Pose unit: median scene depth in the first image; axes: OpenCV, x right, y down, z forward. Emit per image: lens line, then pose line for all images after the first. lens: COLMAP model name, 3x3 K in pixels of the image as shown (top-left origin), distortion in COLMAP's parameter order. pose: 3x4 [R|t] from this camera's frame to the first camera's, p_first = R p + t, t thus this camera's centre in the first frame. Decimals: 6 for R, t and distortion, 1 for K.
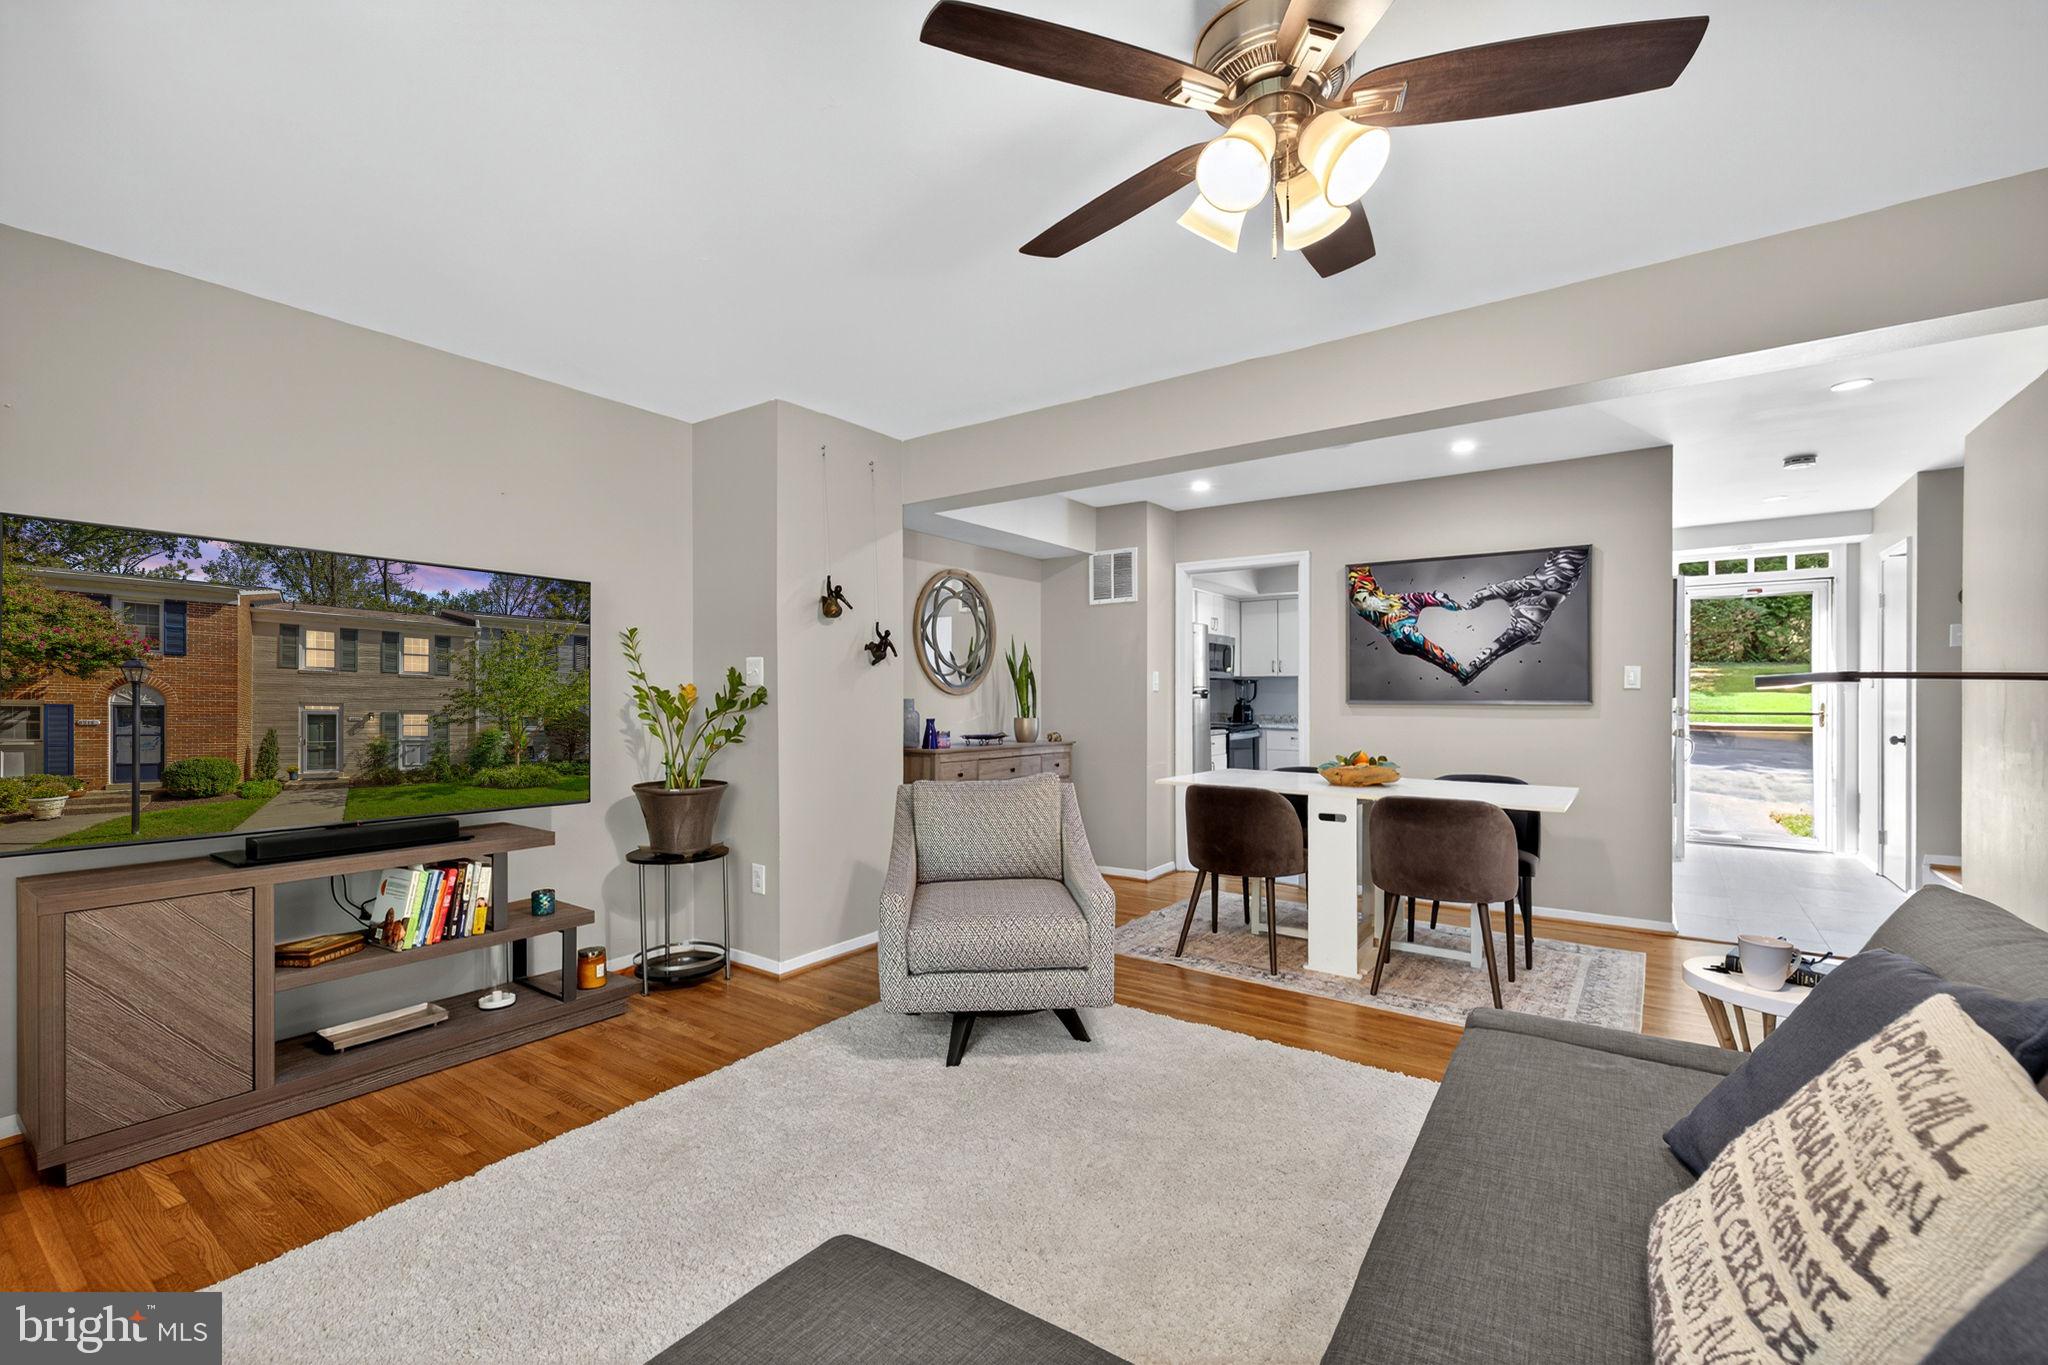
lens RADIAL K [[880.3, 0, 1003.2], [0, 880.3, 686.4], [0, 0, 1]] dist [0.001079, 0.000312]
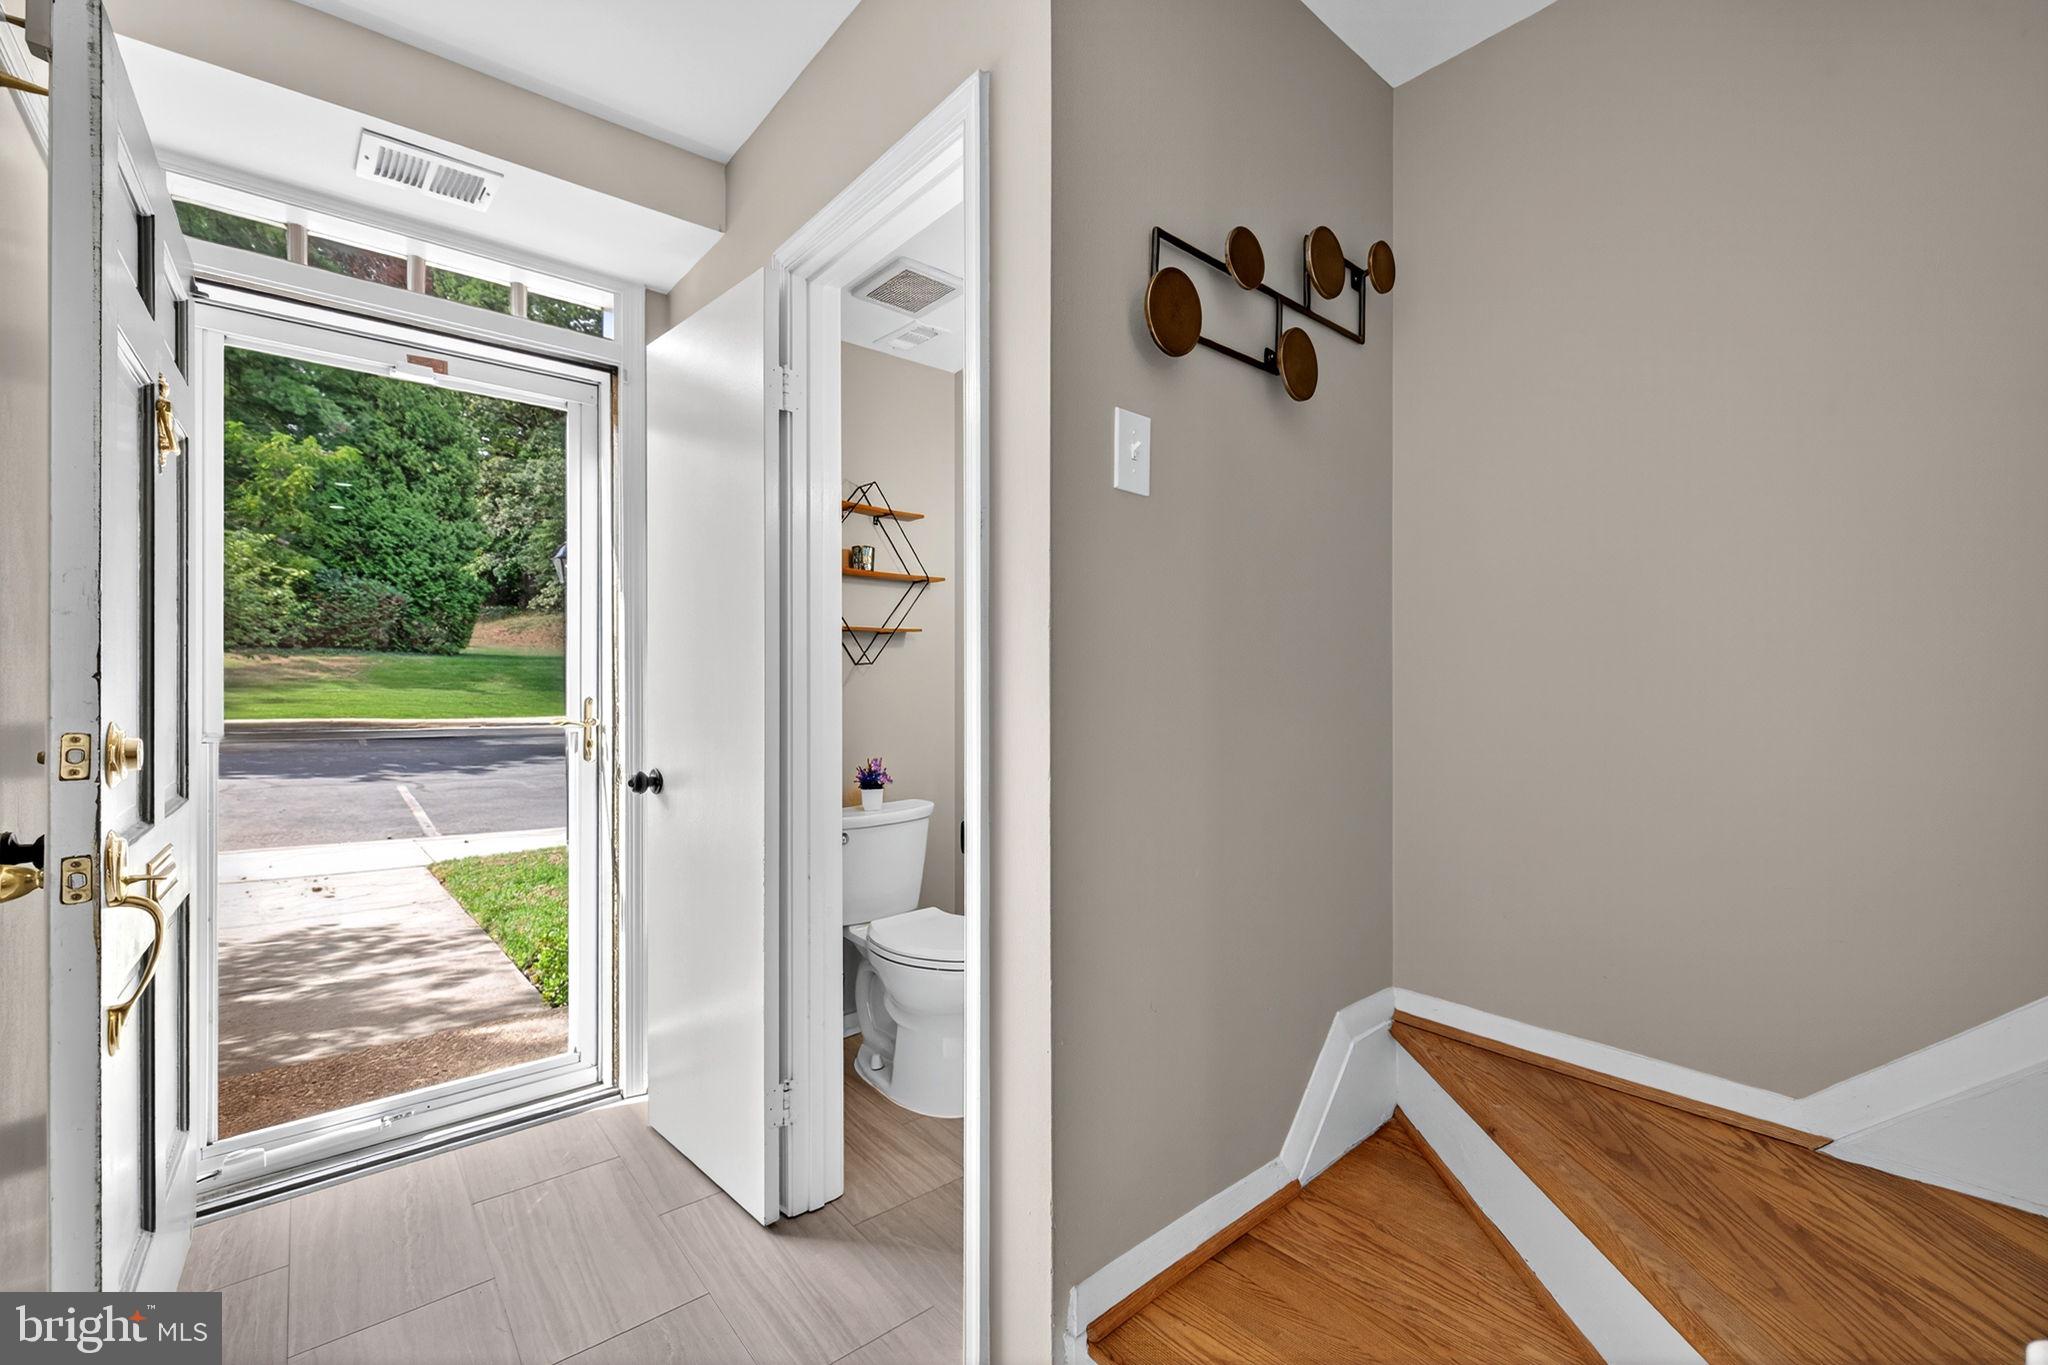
lens RADIAL K [[849.7, 0, 1021.7], [0, 849.7, 677.1], [0, 0, 1]] dist [-0.001917, -0.000171]
pose [[0.228871, 0.006053, 0.973438, 0.240176], [-0.004286, 0.999977, -0.005210, 0.004622], [-0.973447, -0.002980, 0.228892, 0.286446]]
